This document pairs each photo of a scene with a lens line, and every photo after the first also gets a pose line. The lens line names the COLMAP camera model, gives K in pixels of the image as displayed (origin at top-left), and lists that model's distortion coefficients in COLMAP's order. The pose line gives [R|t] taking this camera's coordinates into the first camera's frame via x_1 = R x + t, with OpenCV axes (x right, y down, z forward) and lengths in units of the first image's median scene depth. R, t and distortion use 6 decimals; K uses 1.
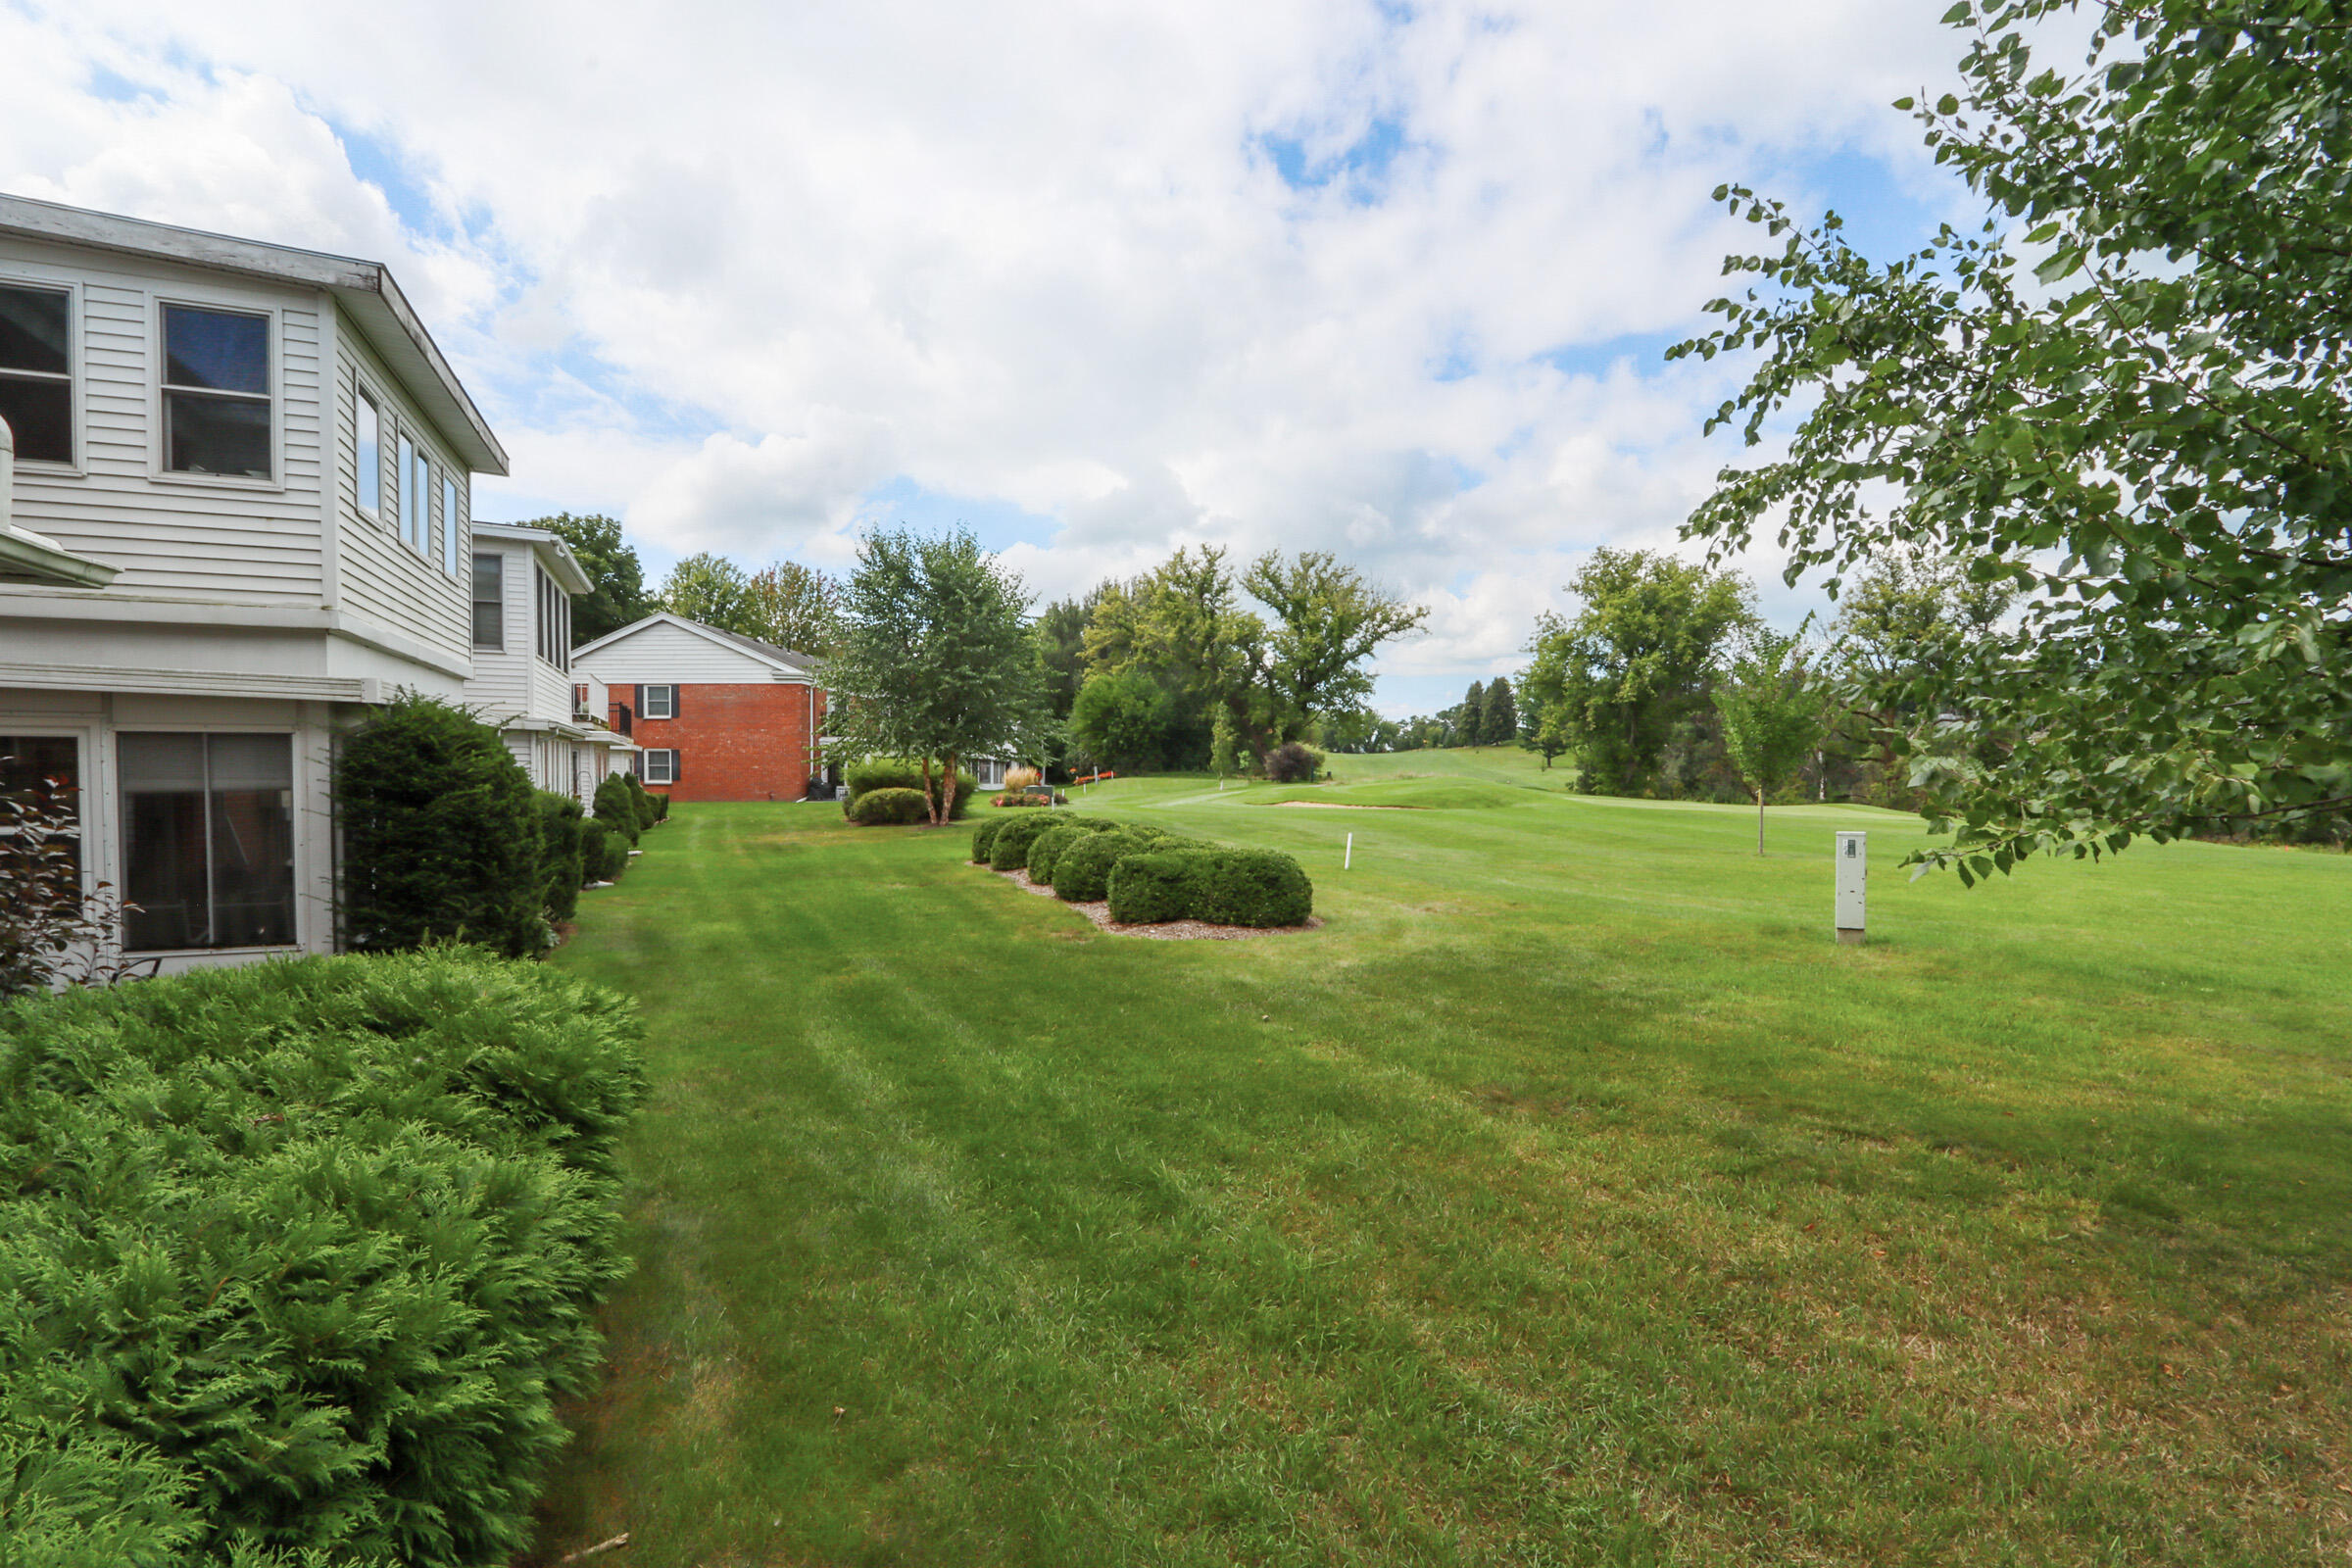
lens RADIAL K [[1089.7, 0, 1170.4], [0, 1089.7, 789.0], [0, 0, 1]] dist [-0.000899, -0.000063]
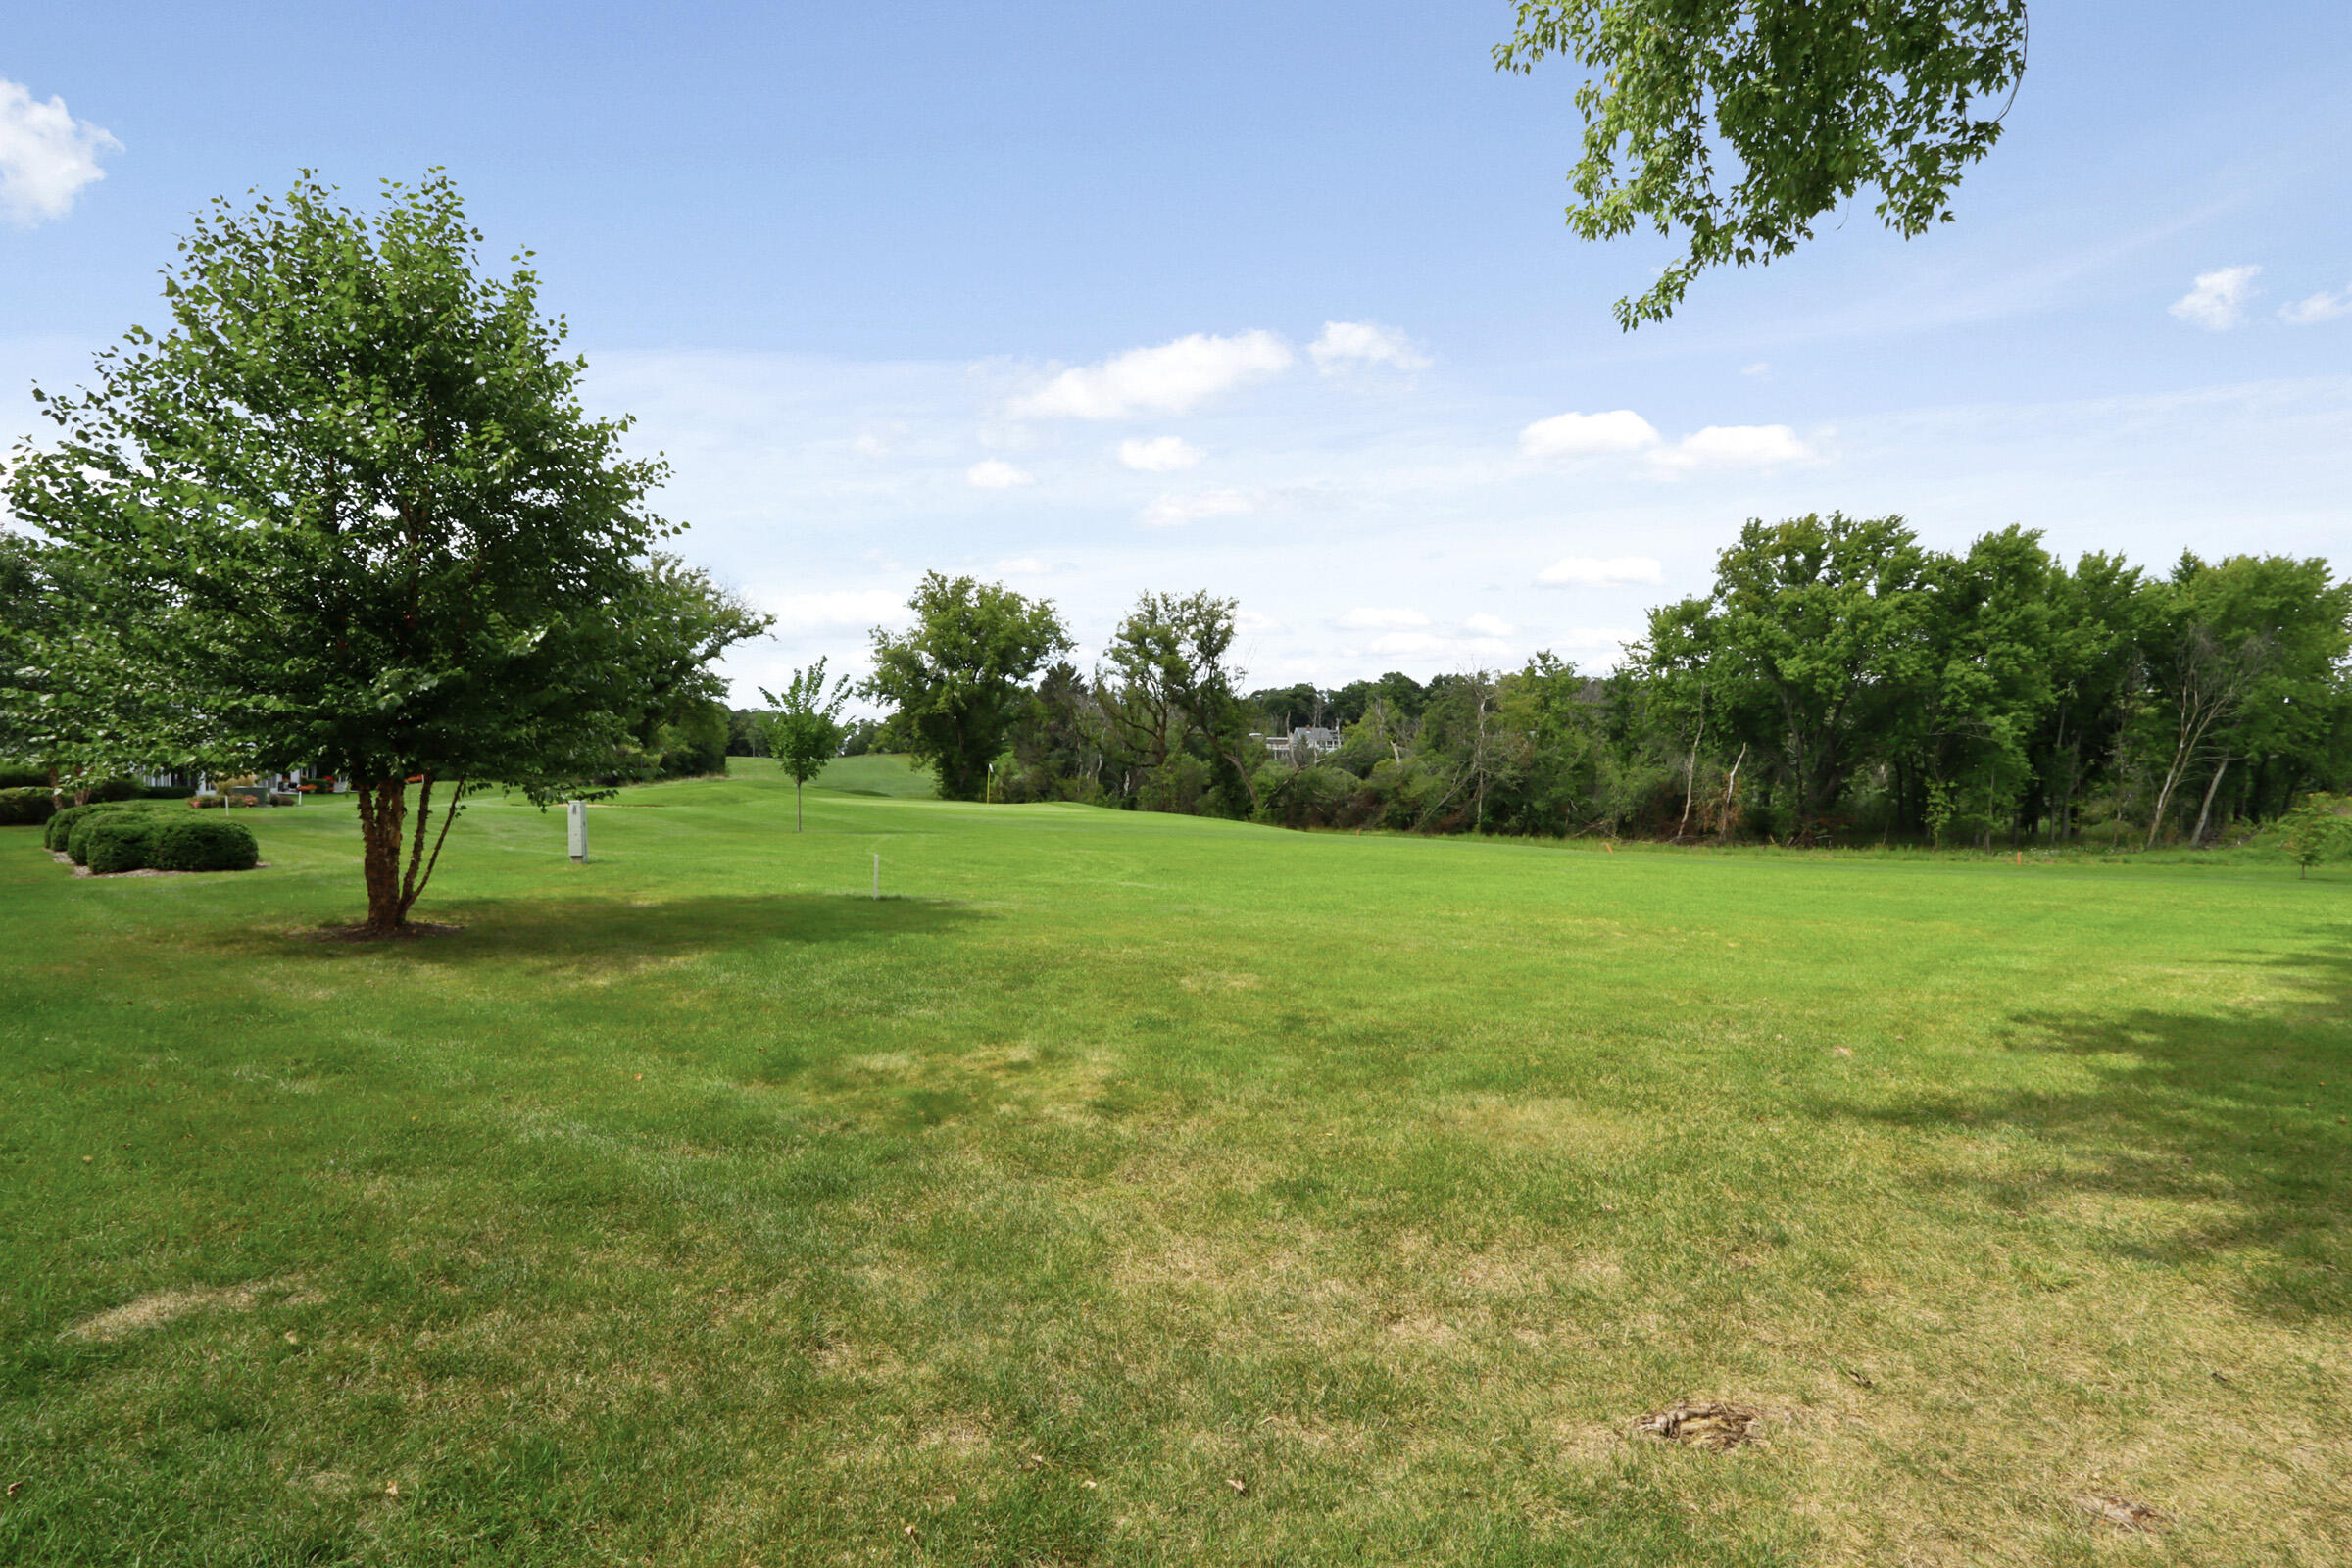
lens RADIAL K [[1231.1, 0, 1182.1], [0, 1231.1, 778.4], [0, 0, 1]] dist [-0.018688, 0.005098]
pose [[0.913151, 0.003142, 0.407608, 0.119818], [0.003983, 0.999854, -0.016631, 0.006384], [-0.407601, 0.016810, 0.913005, -0.203134]]
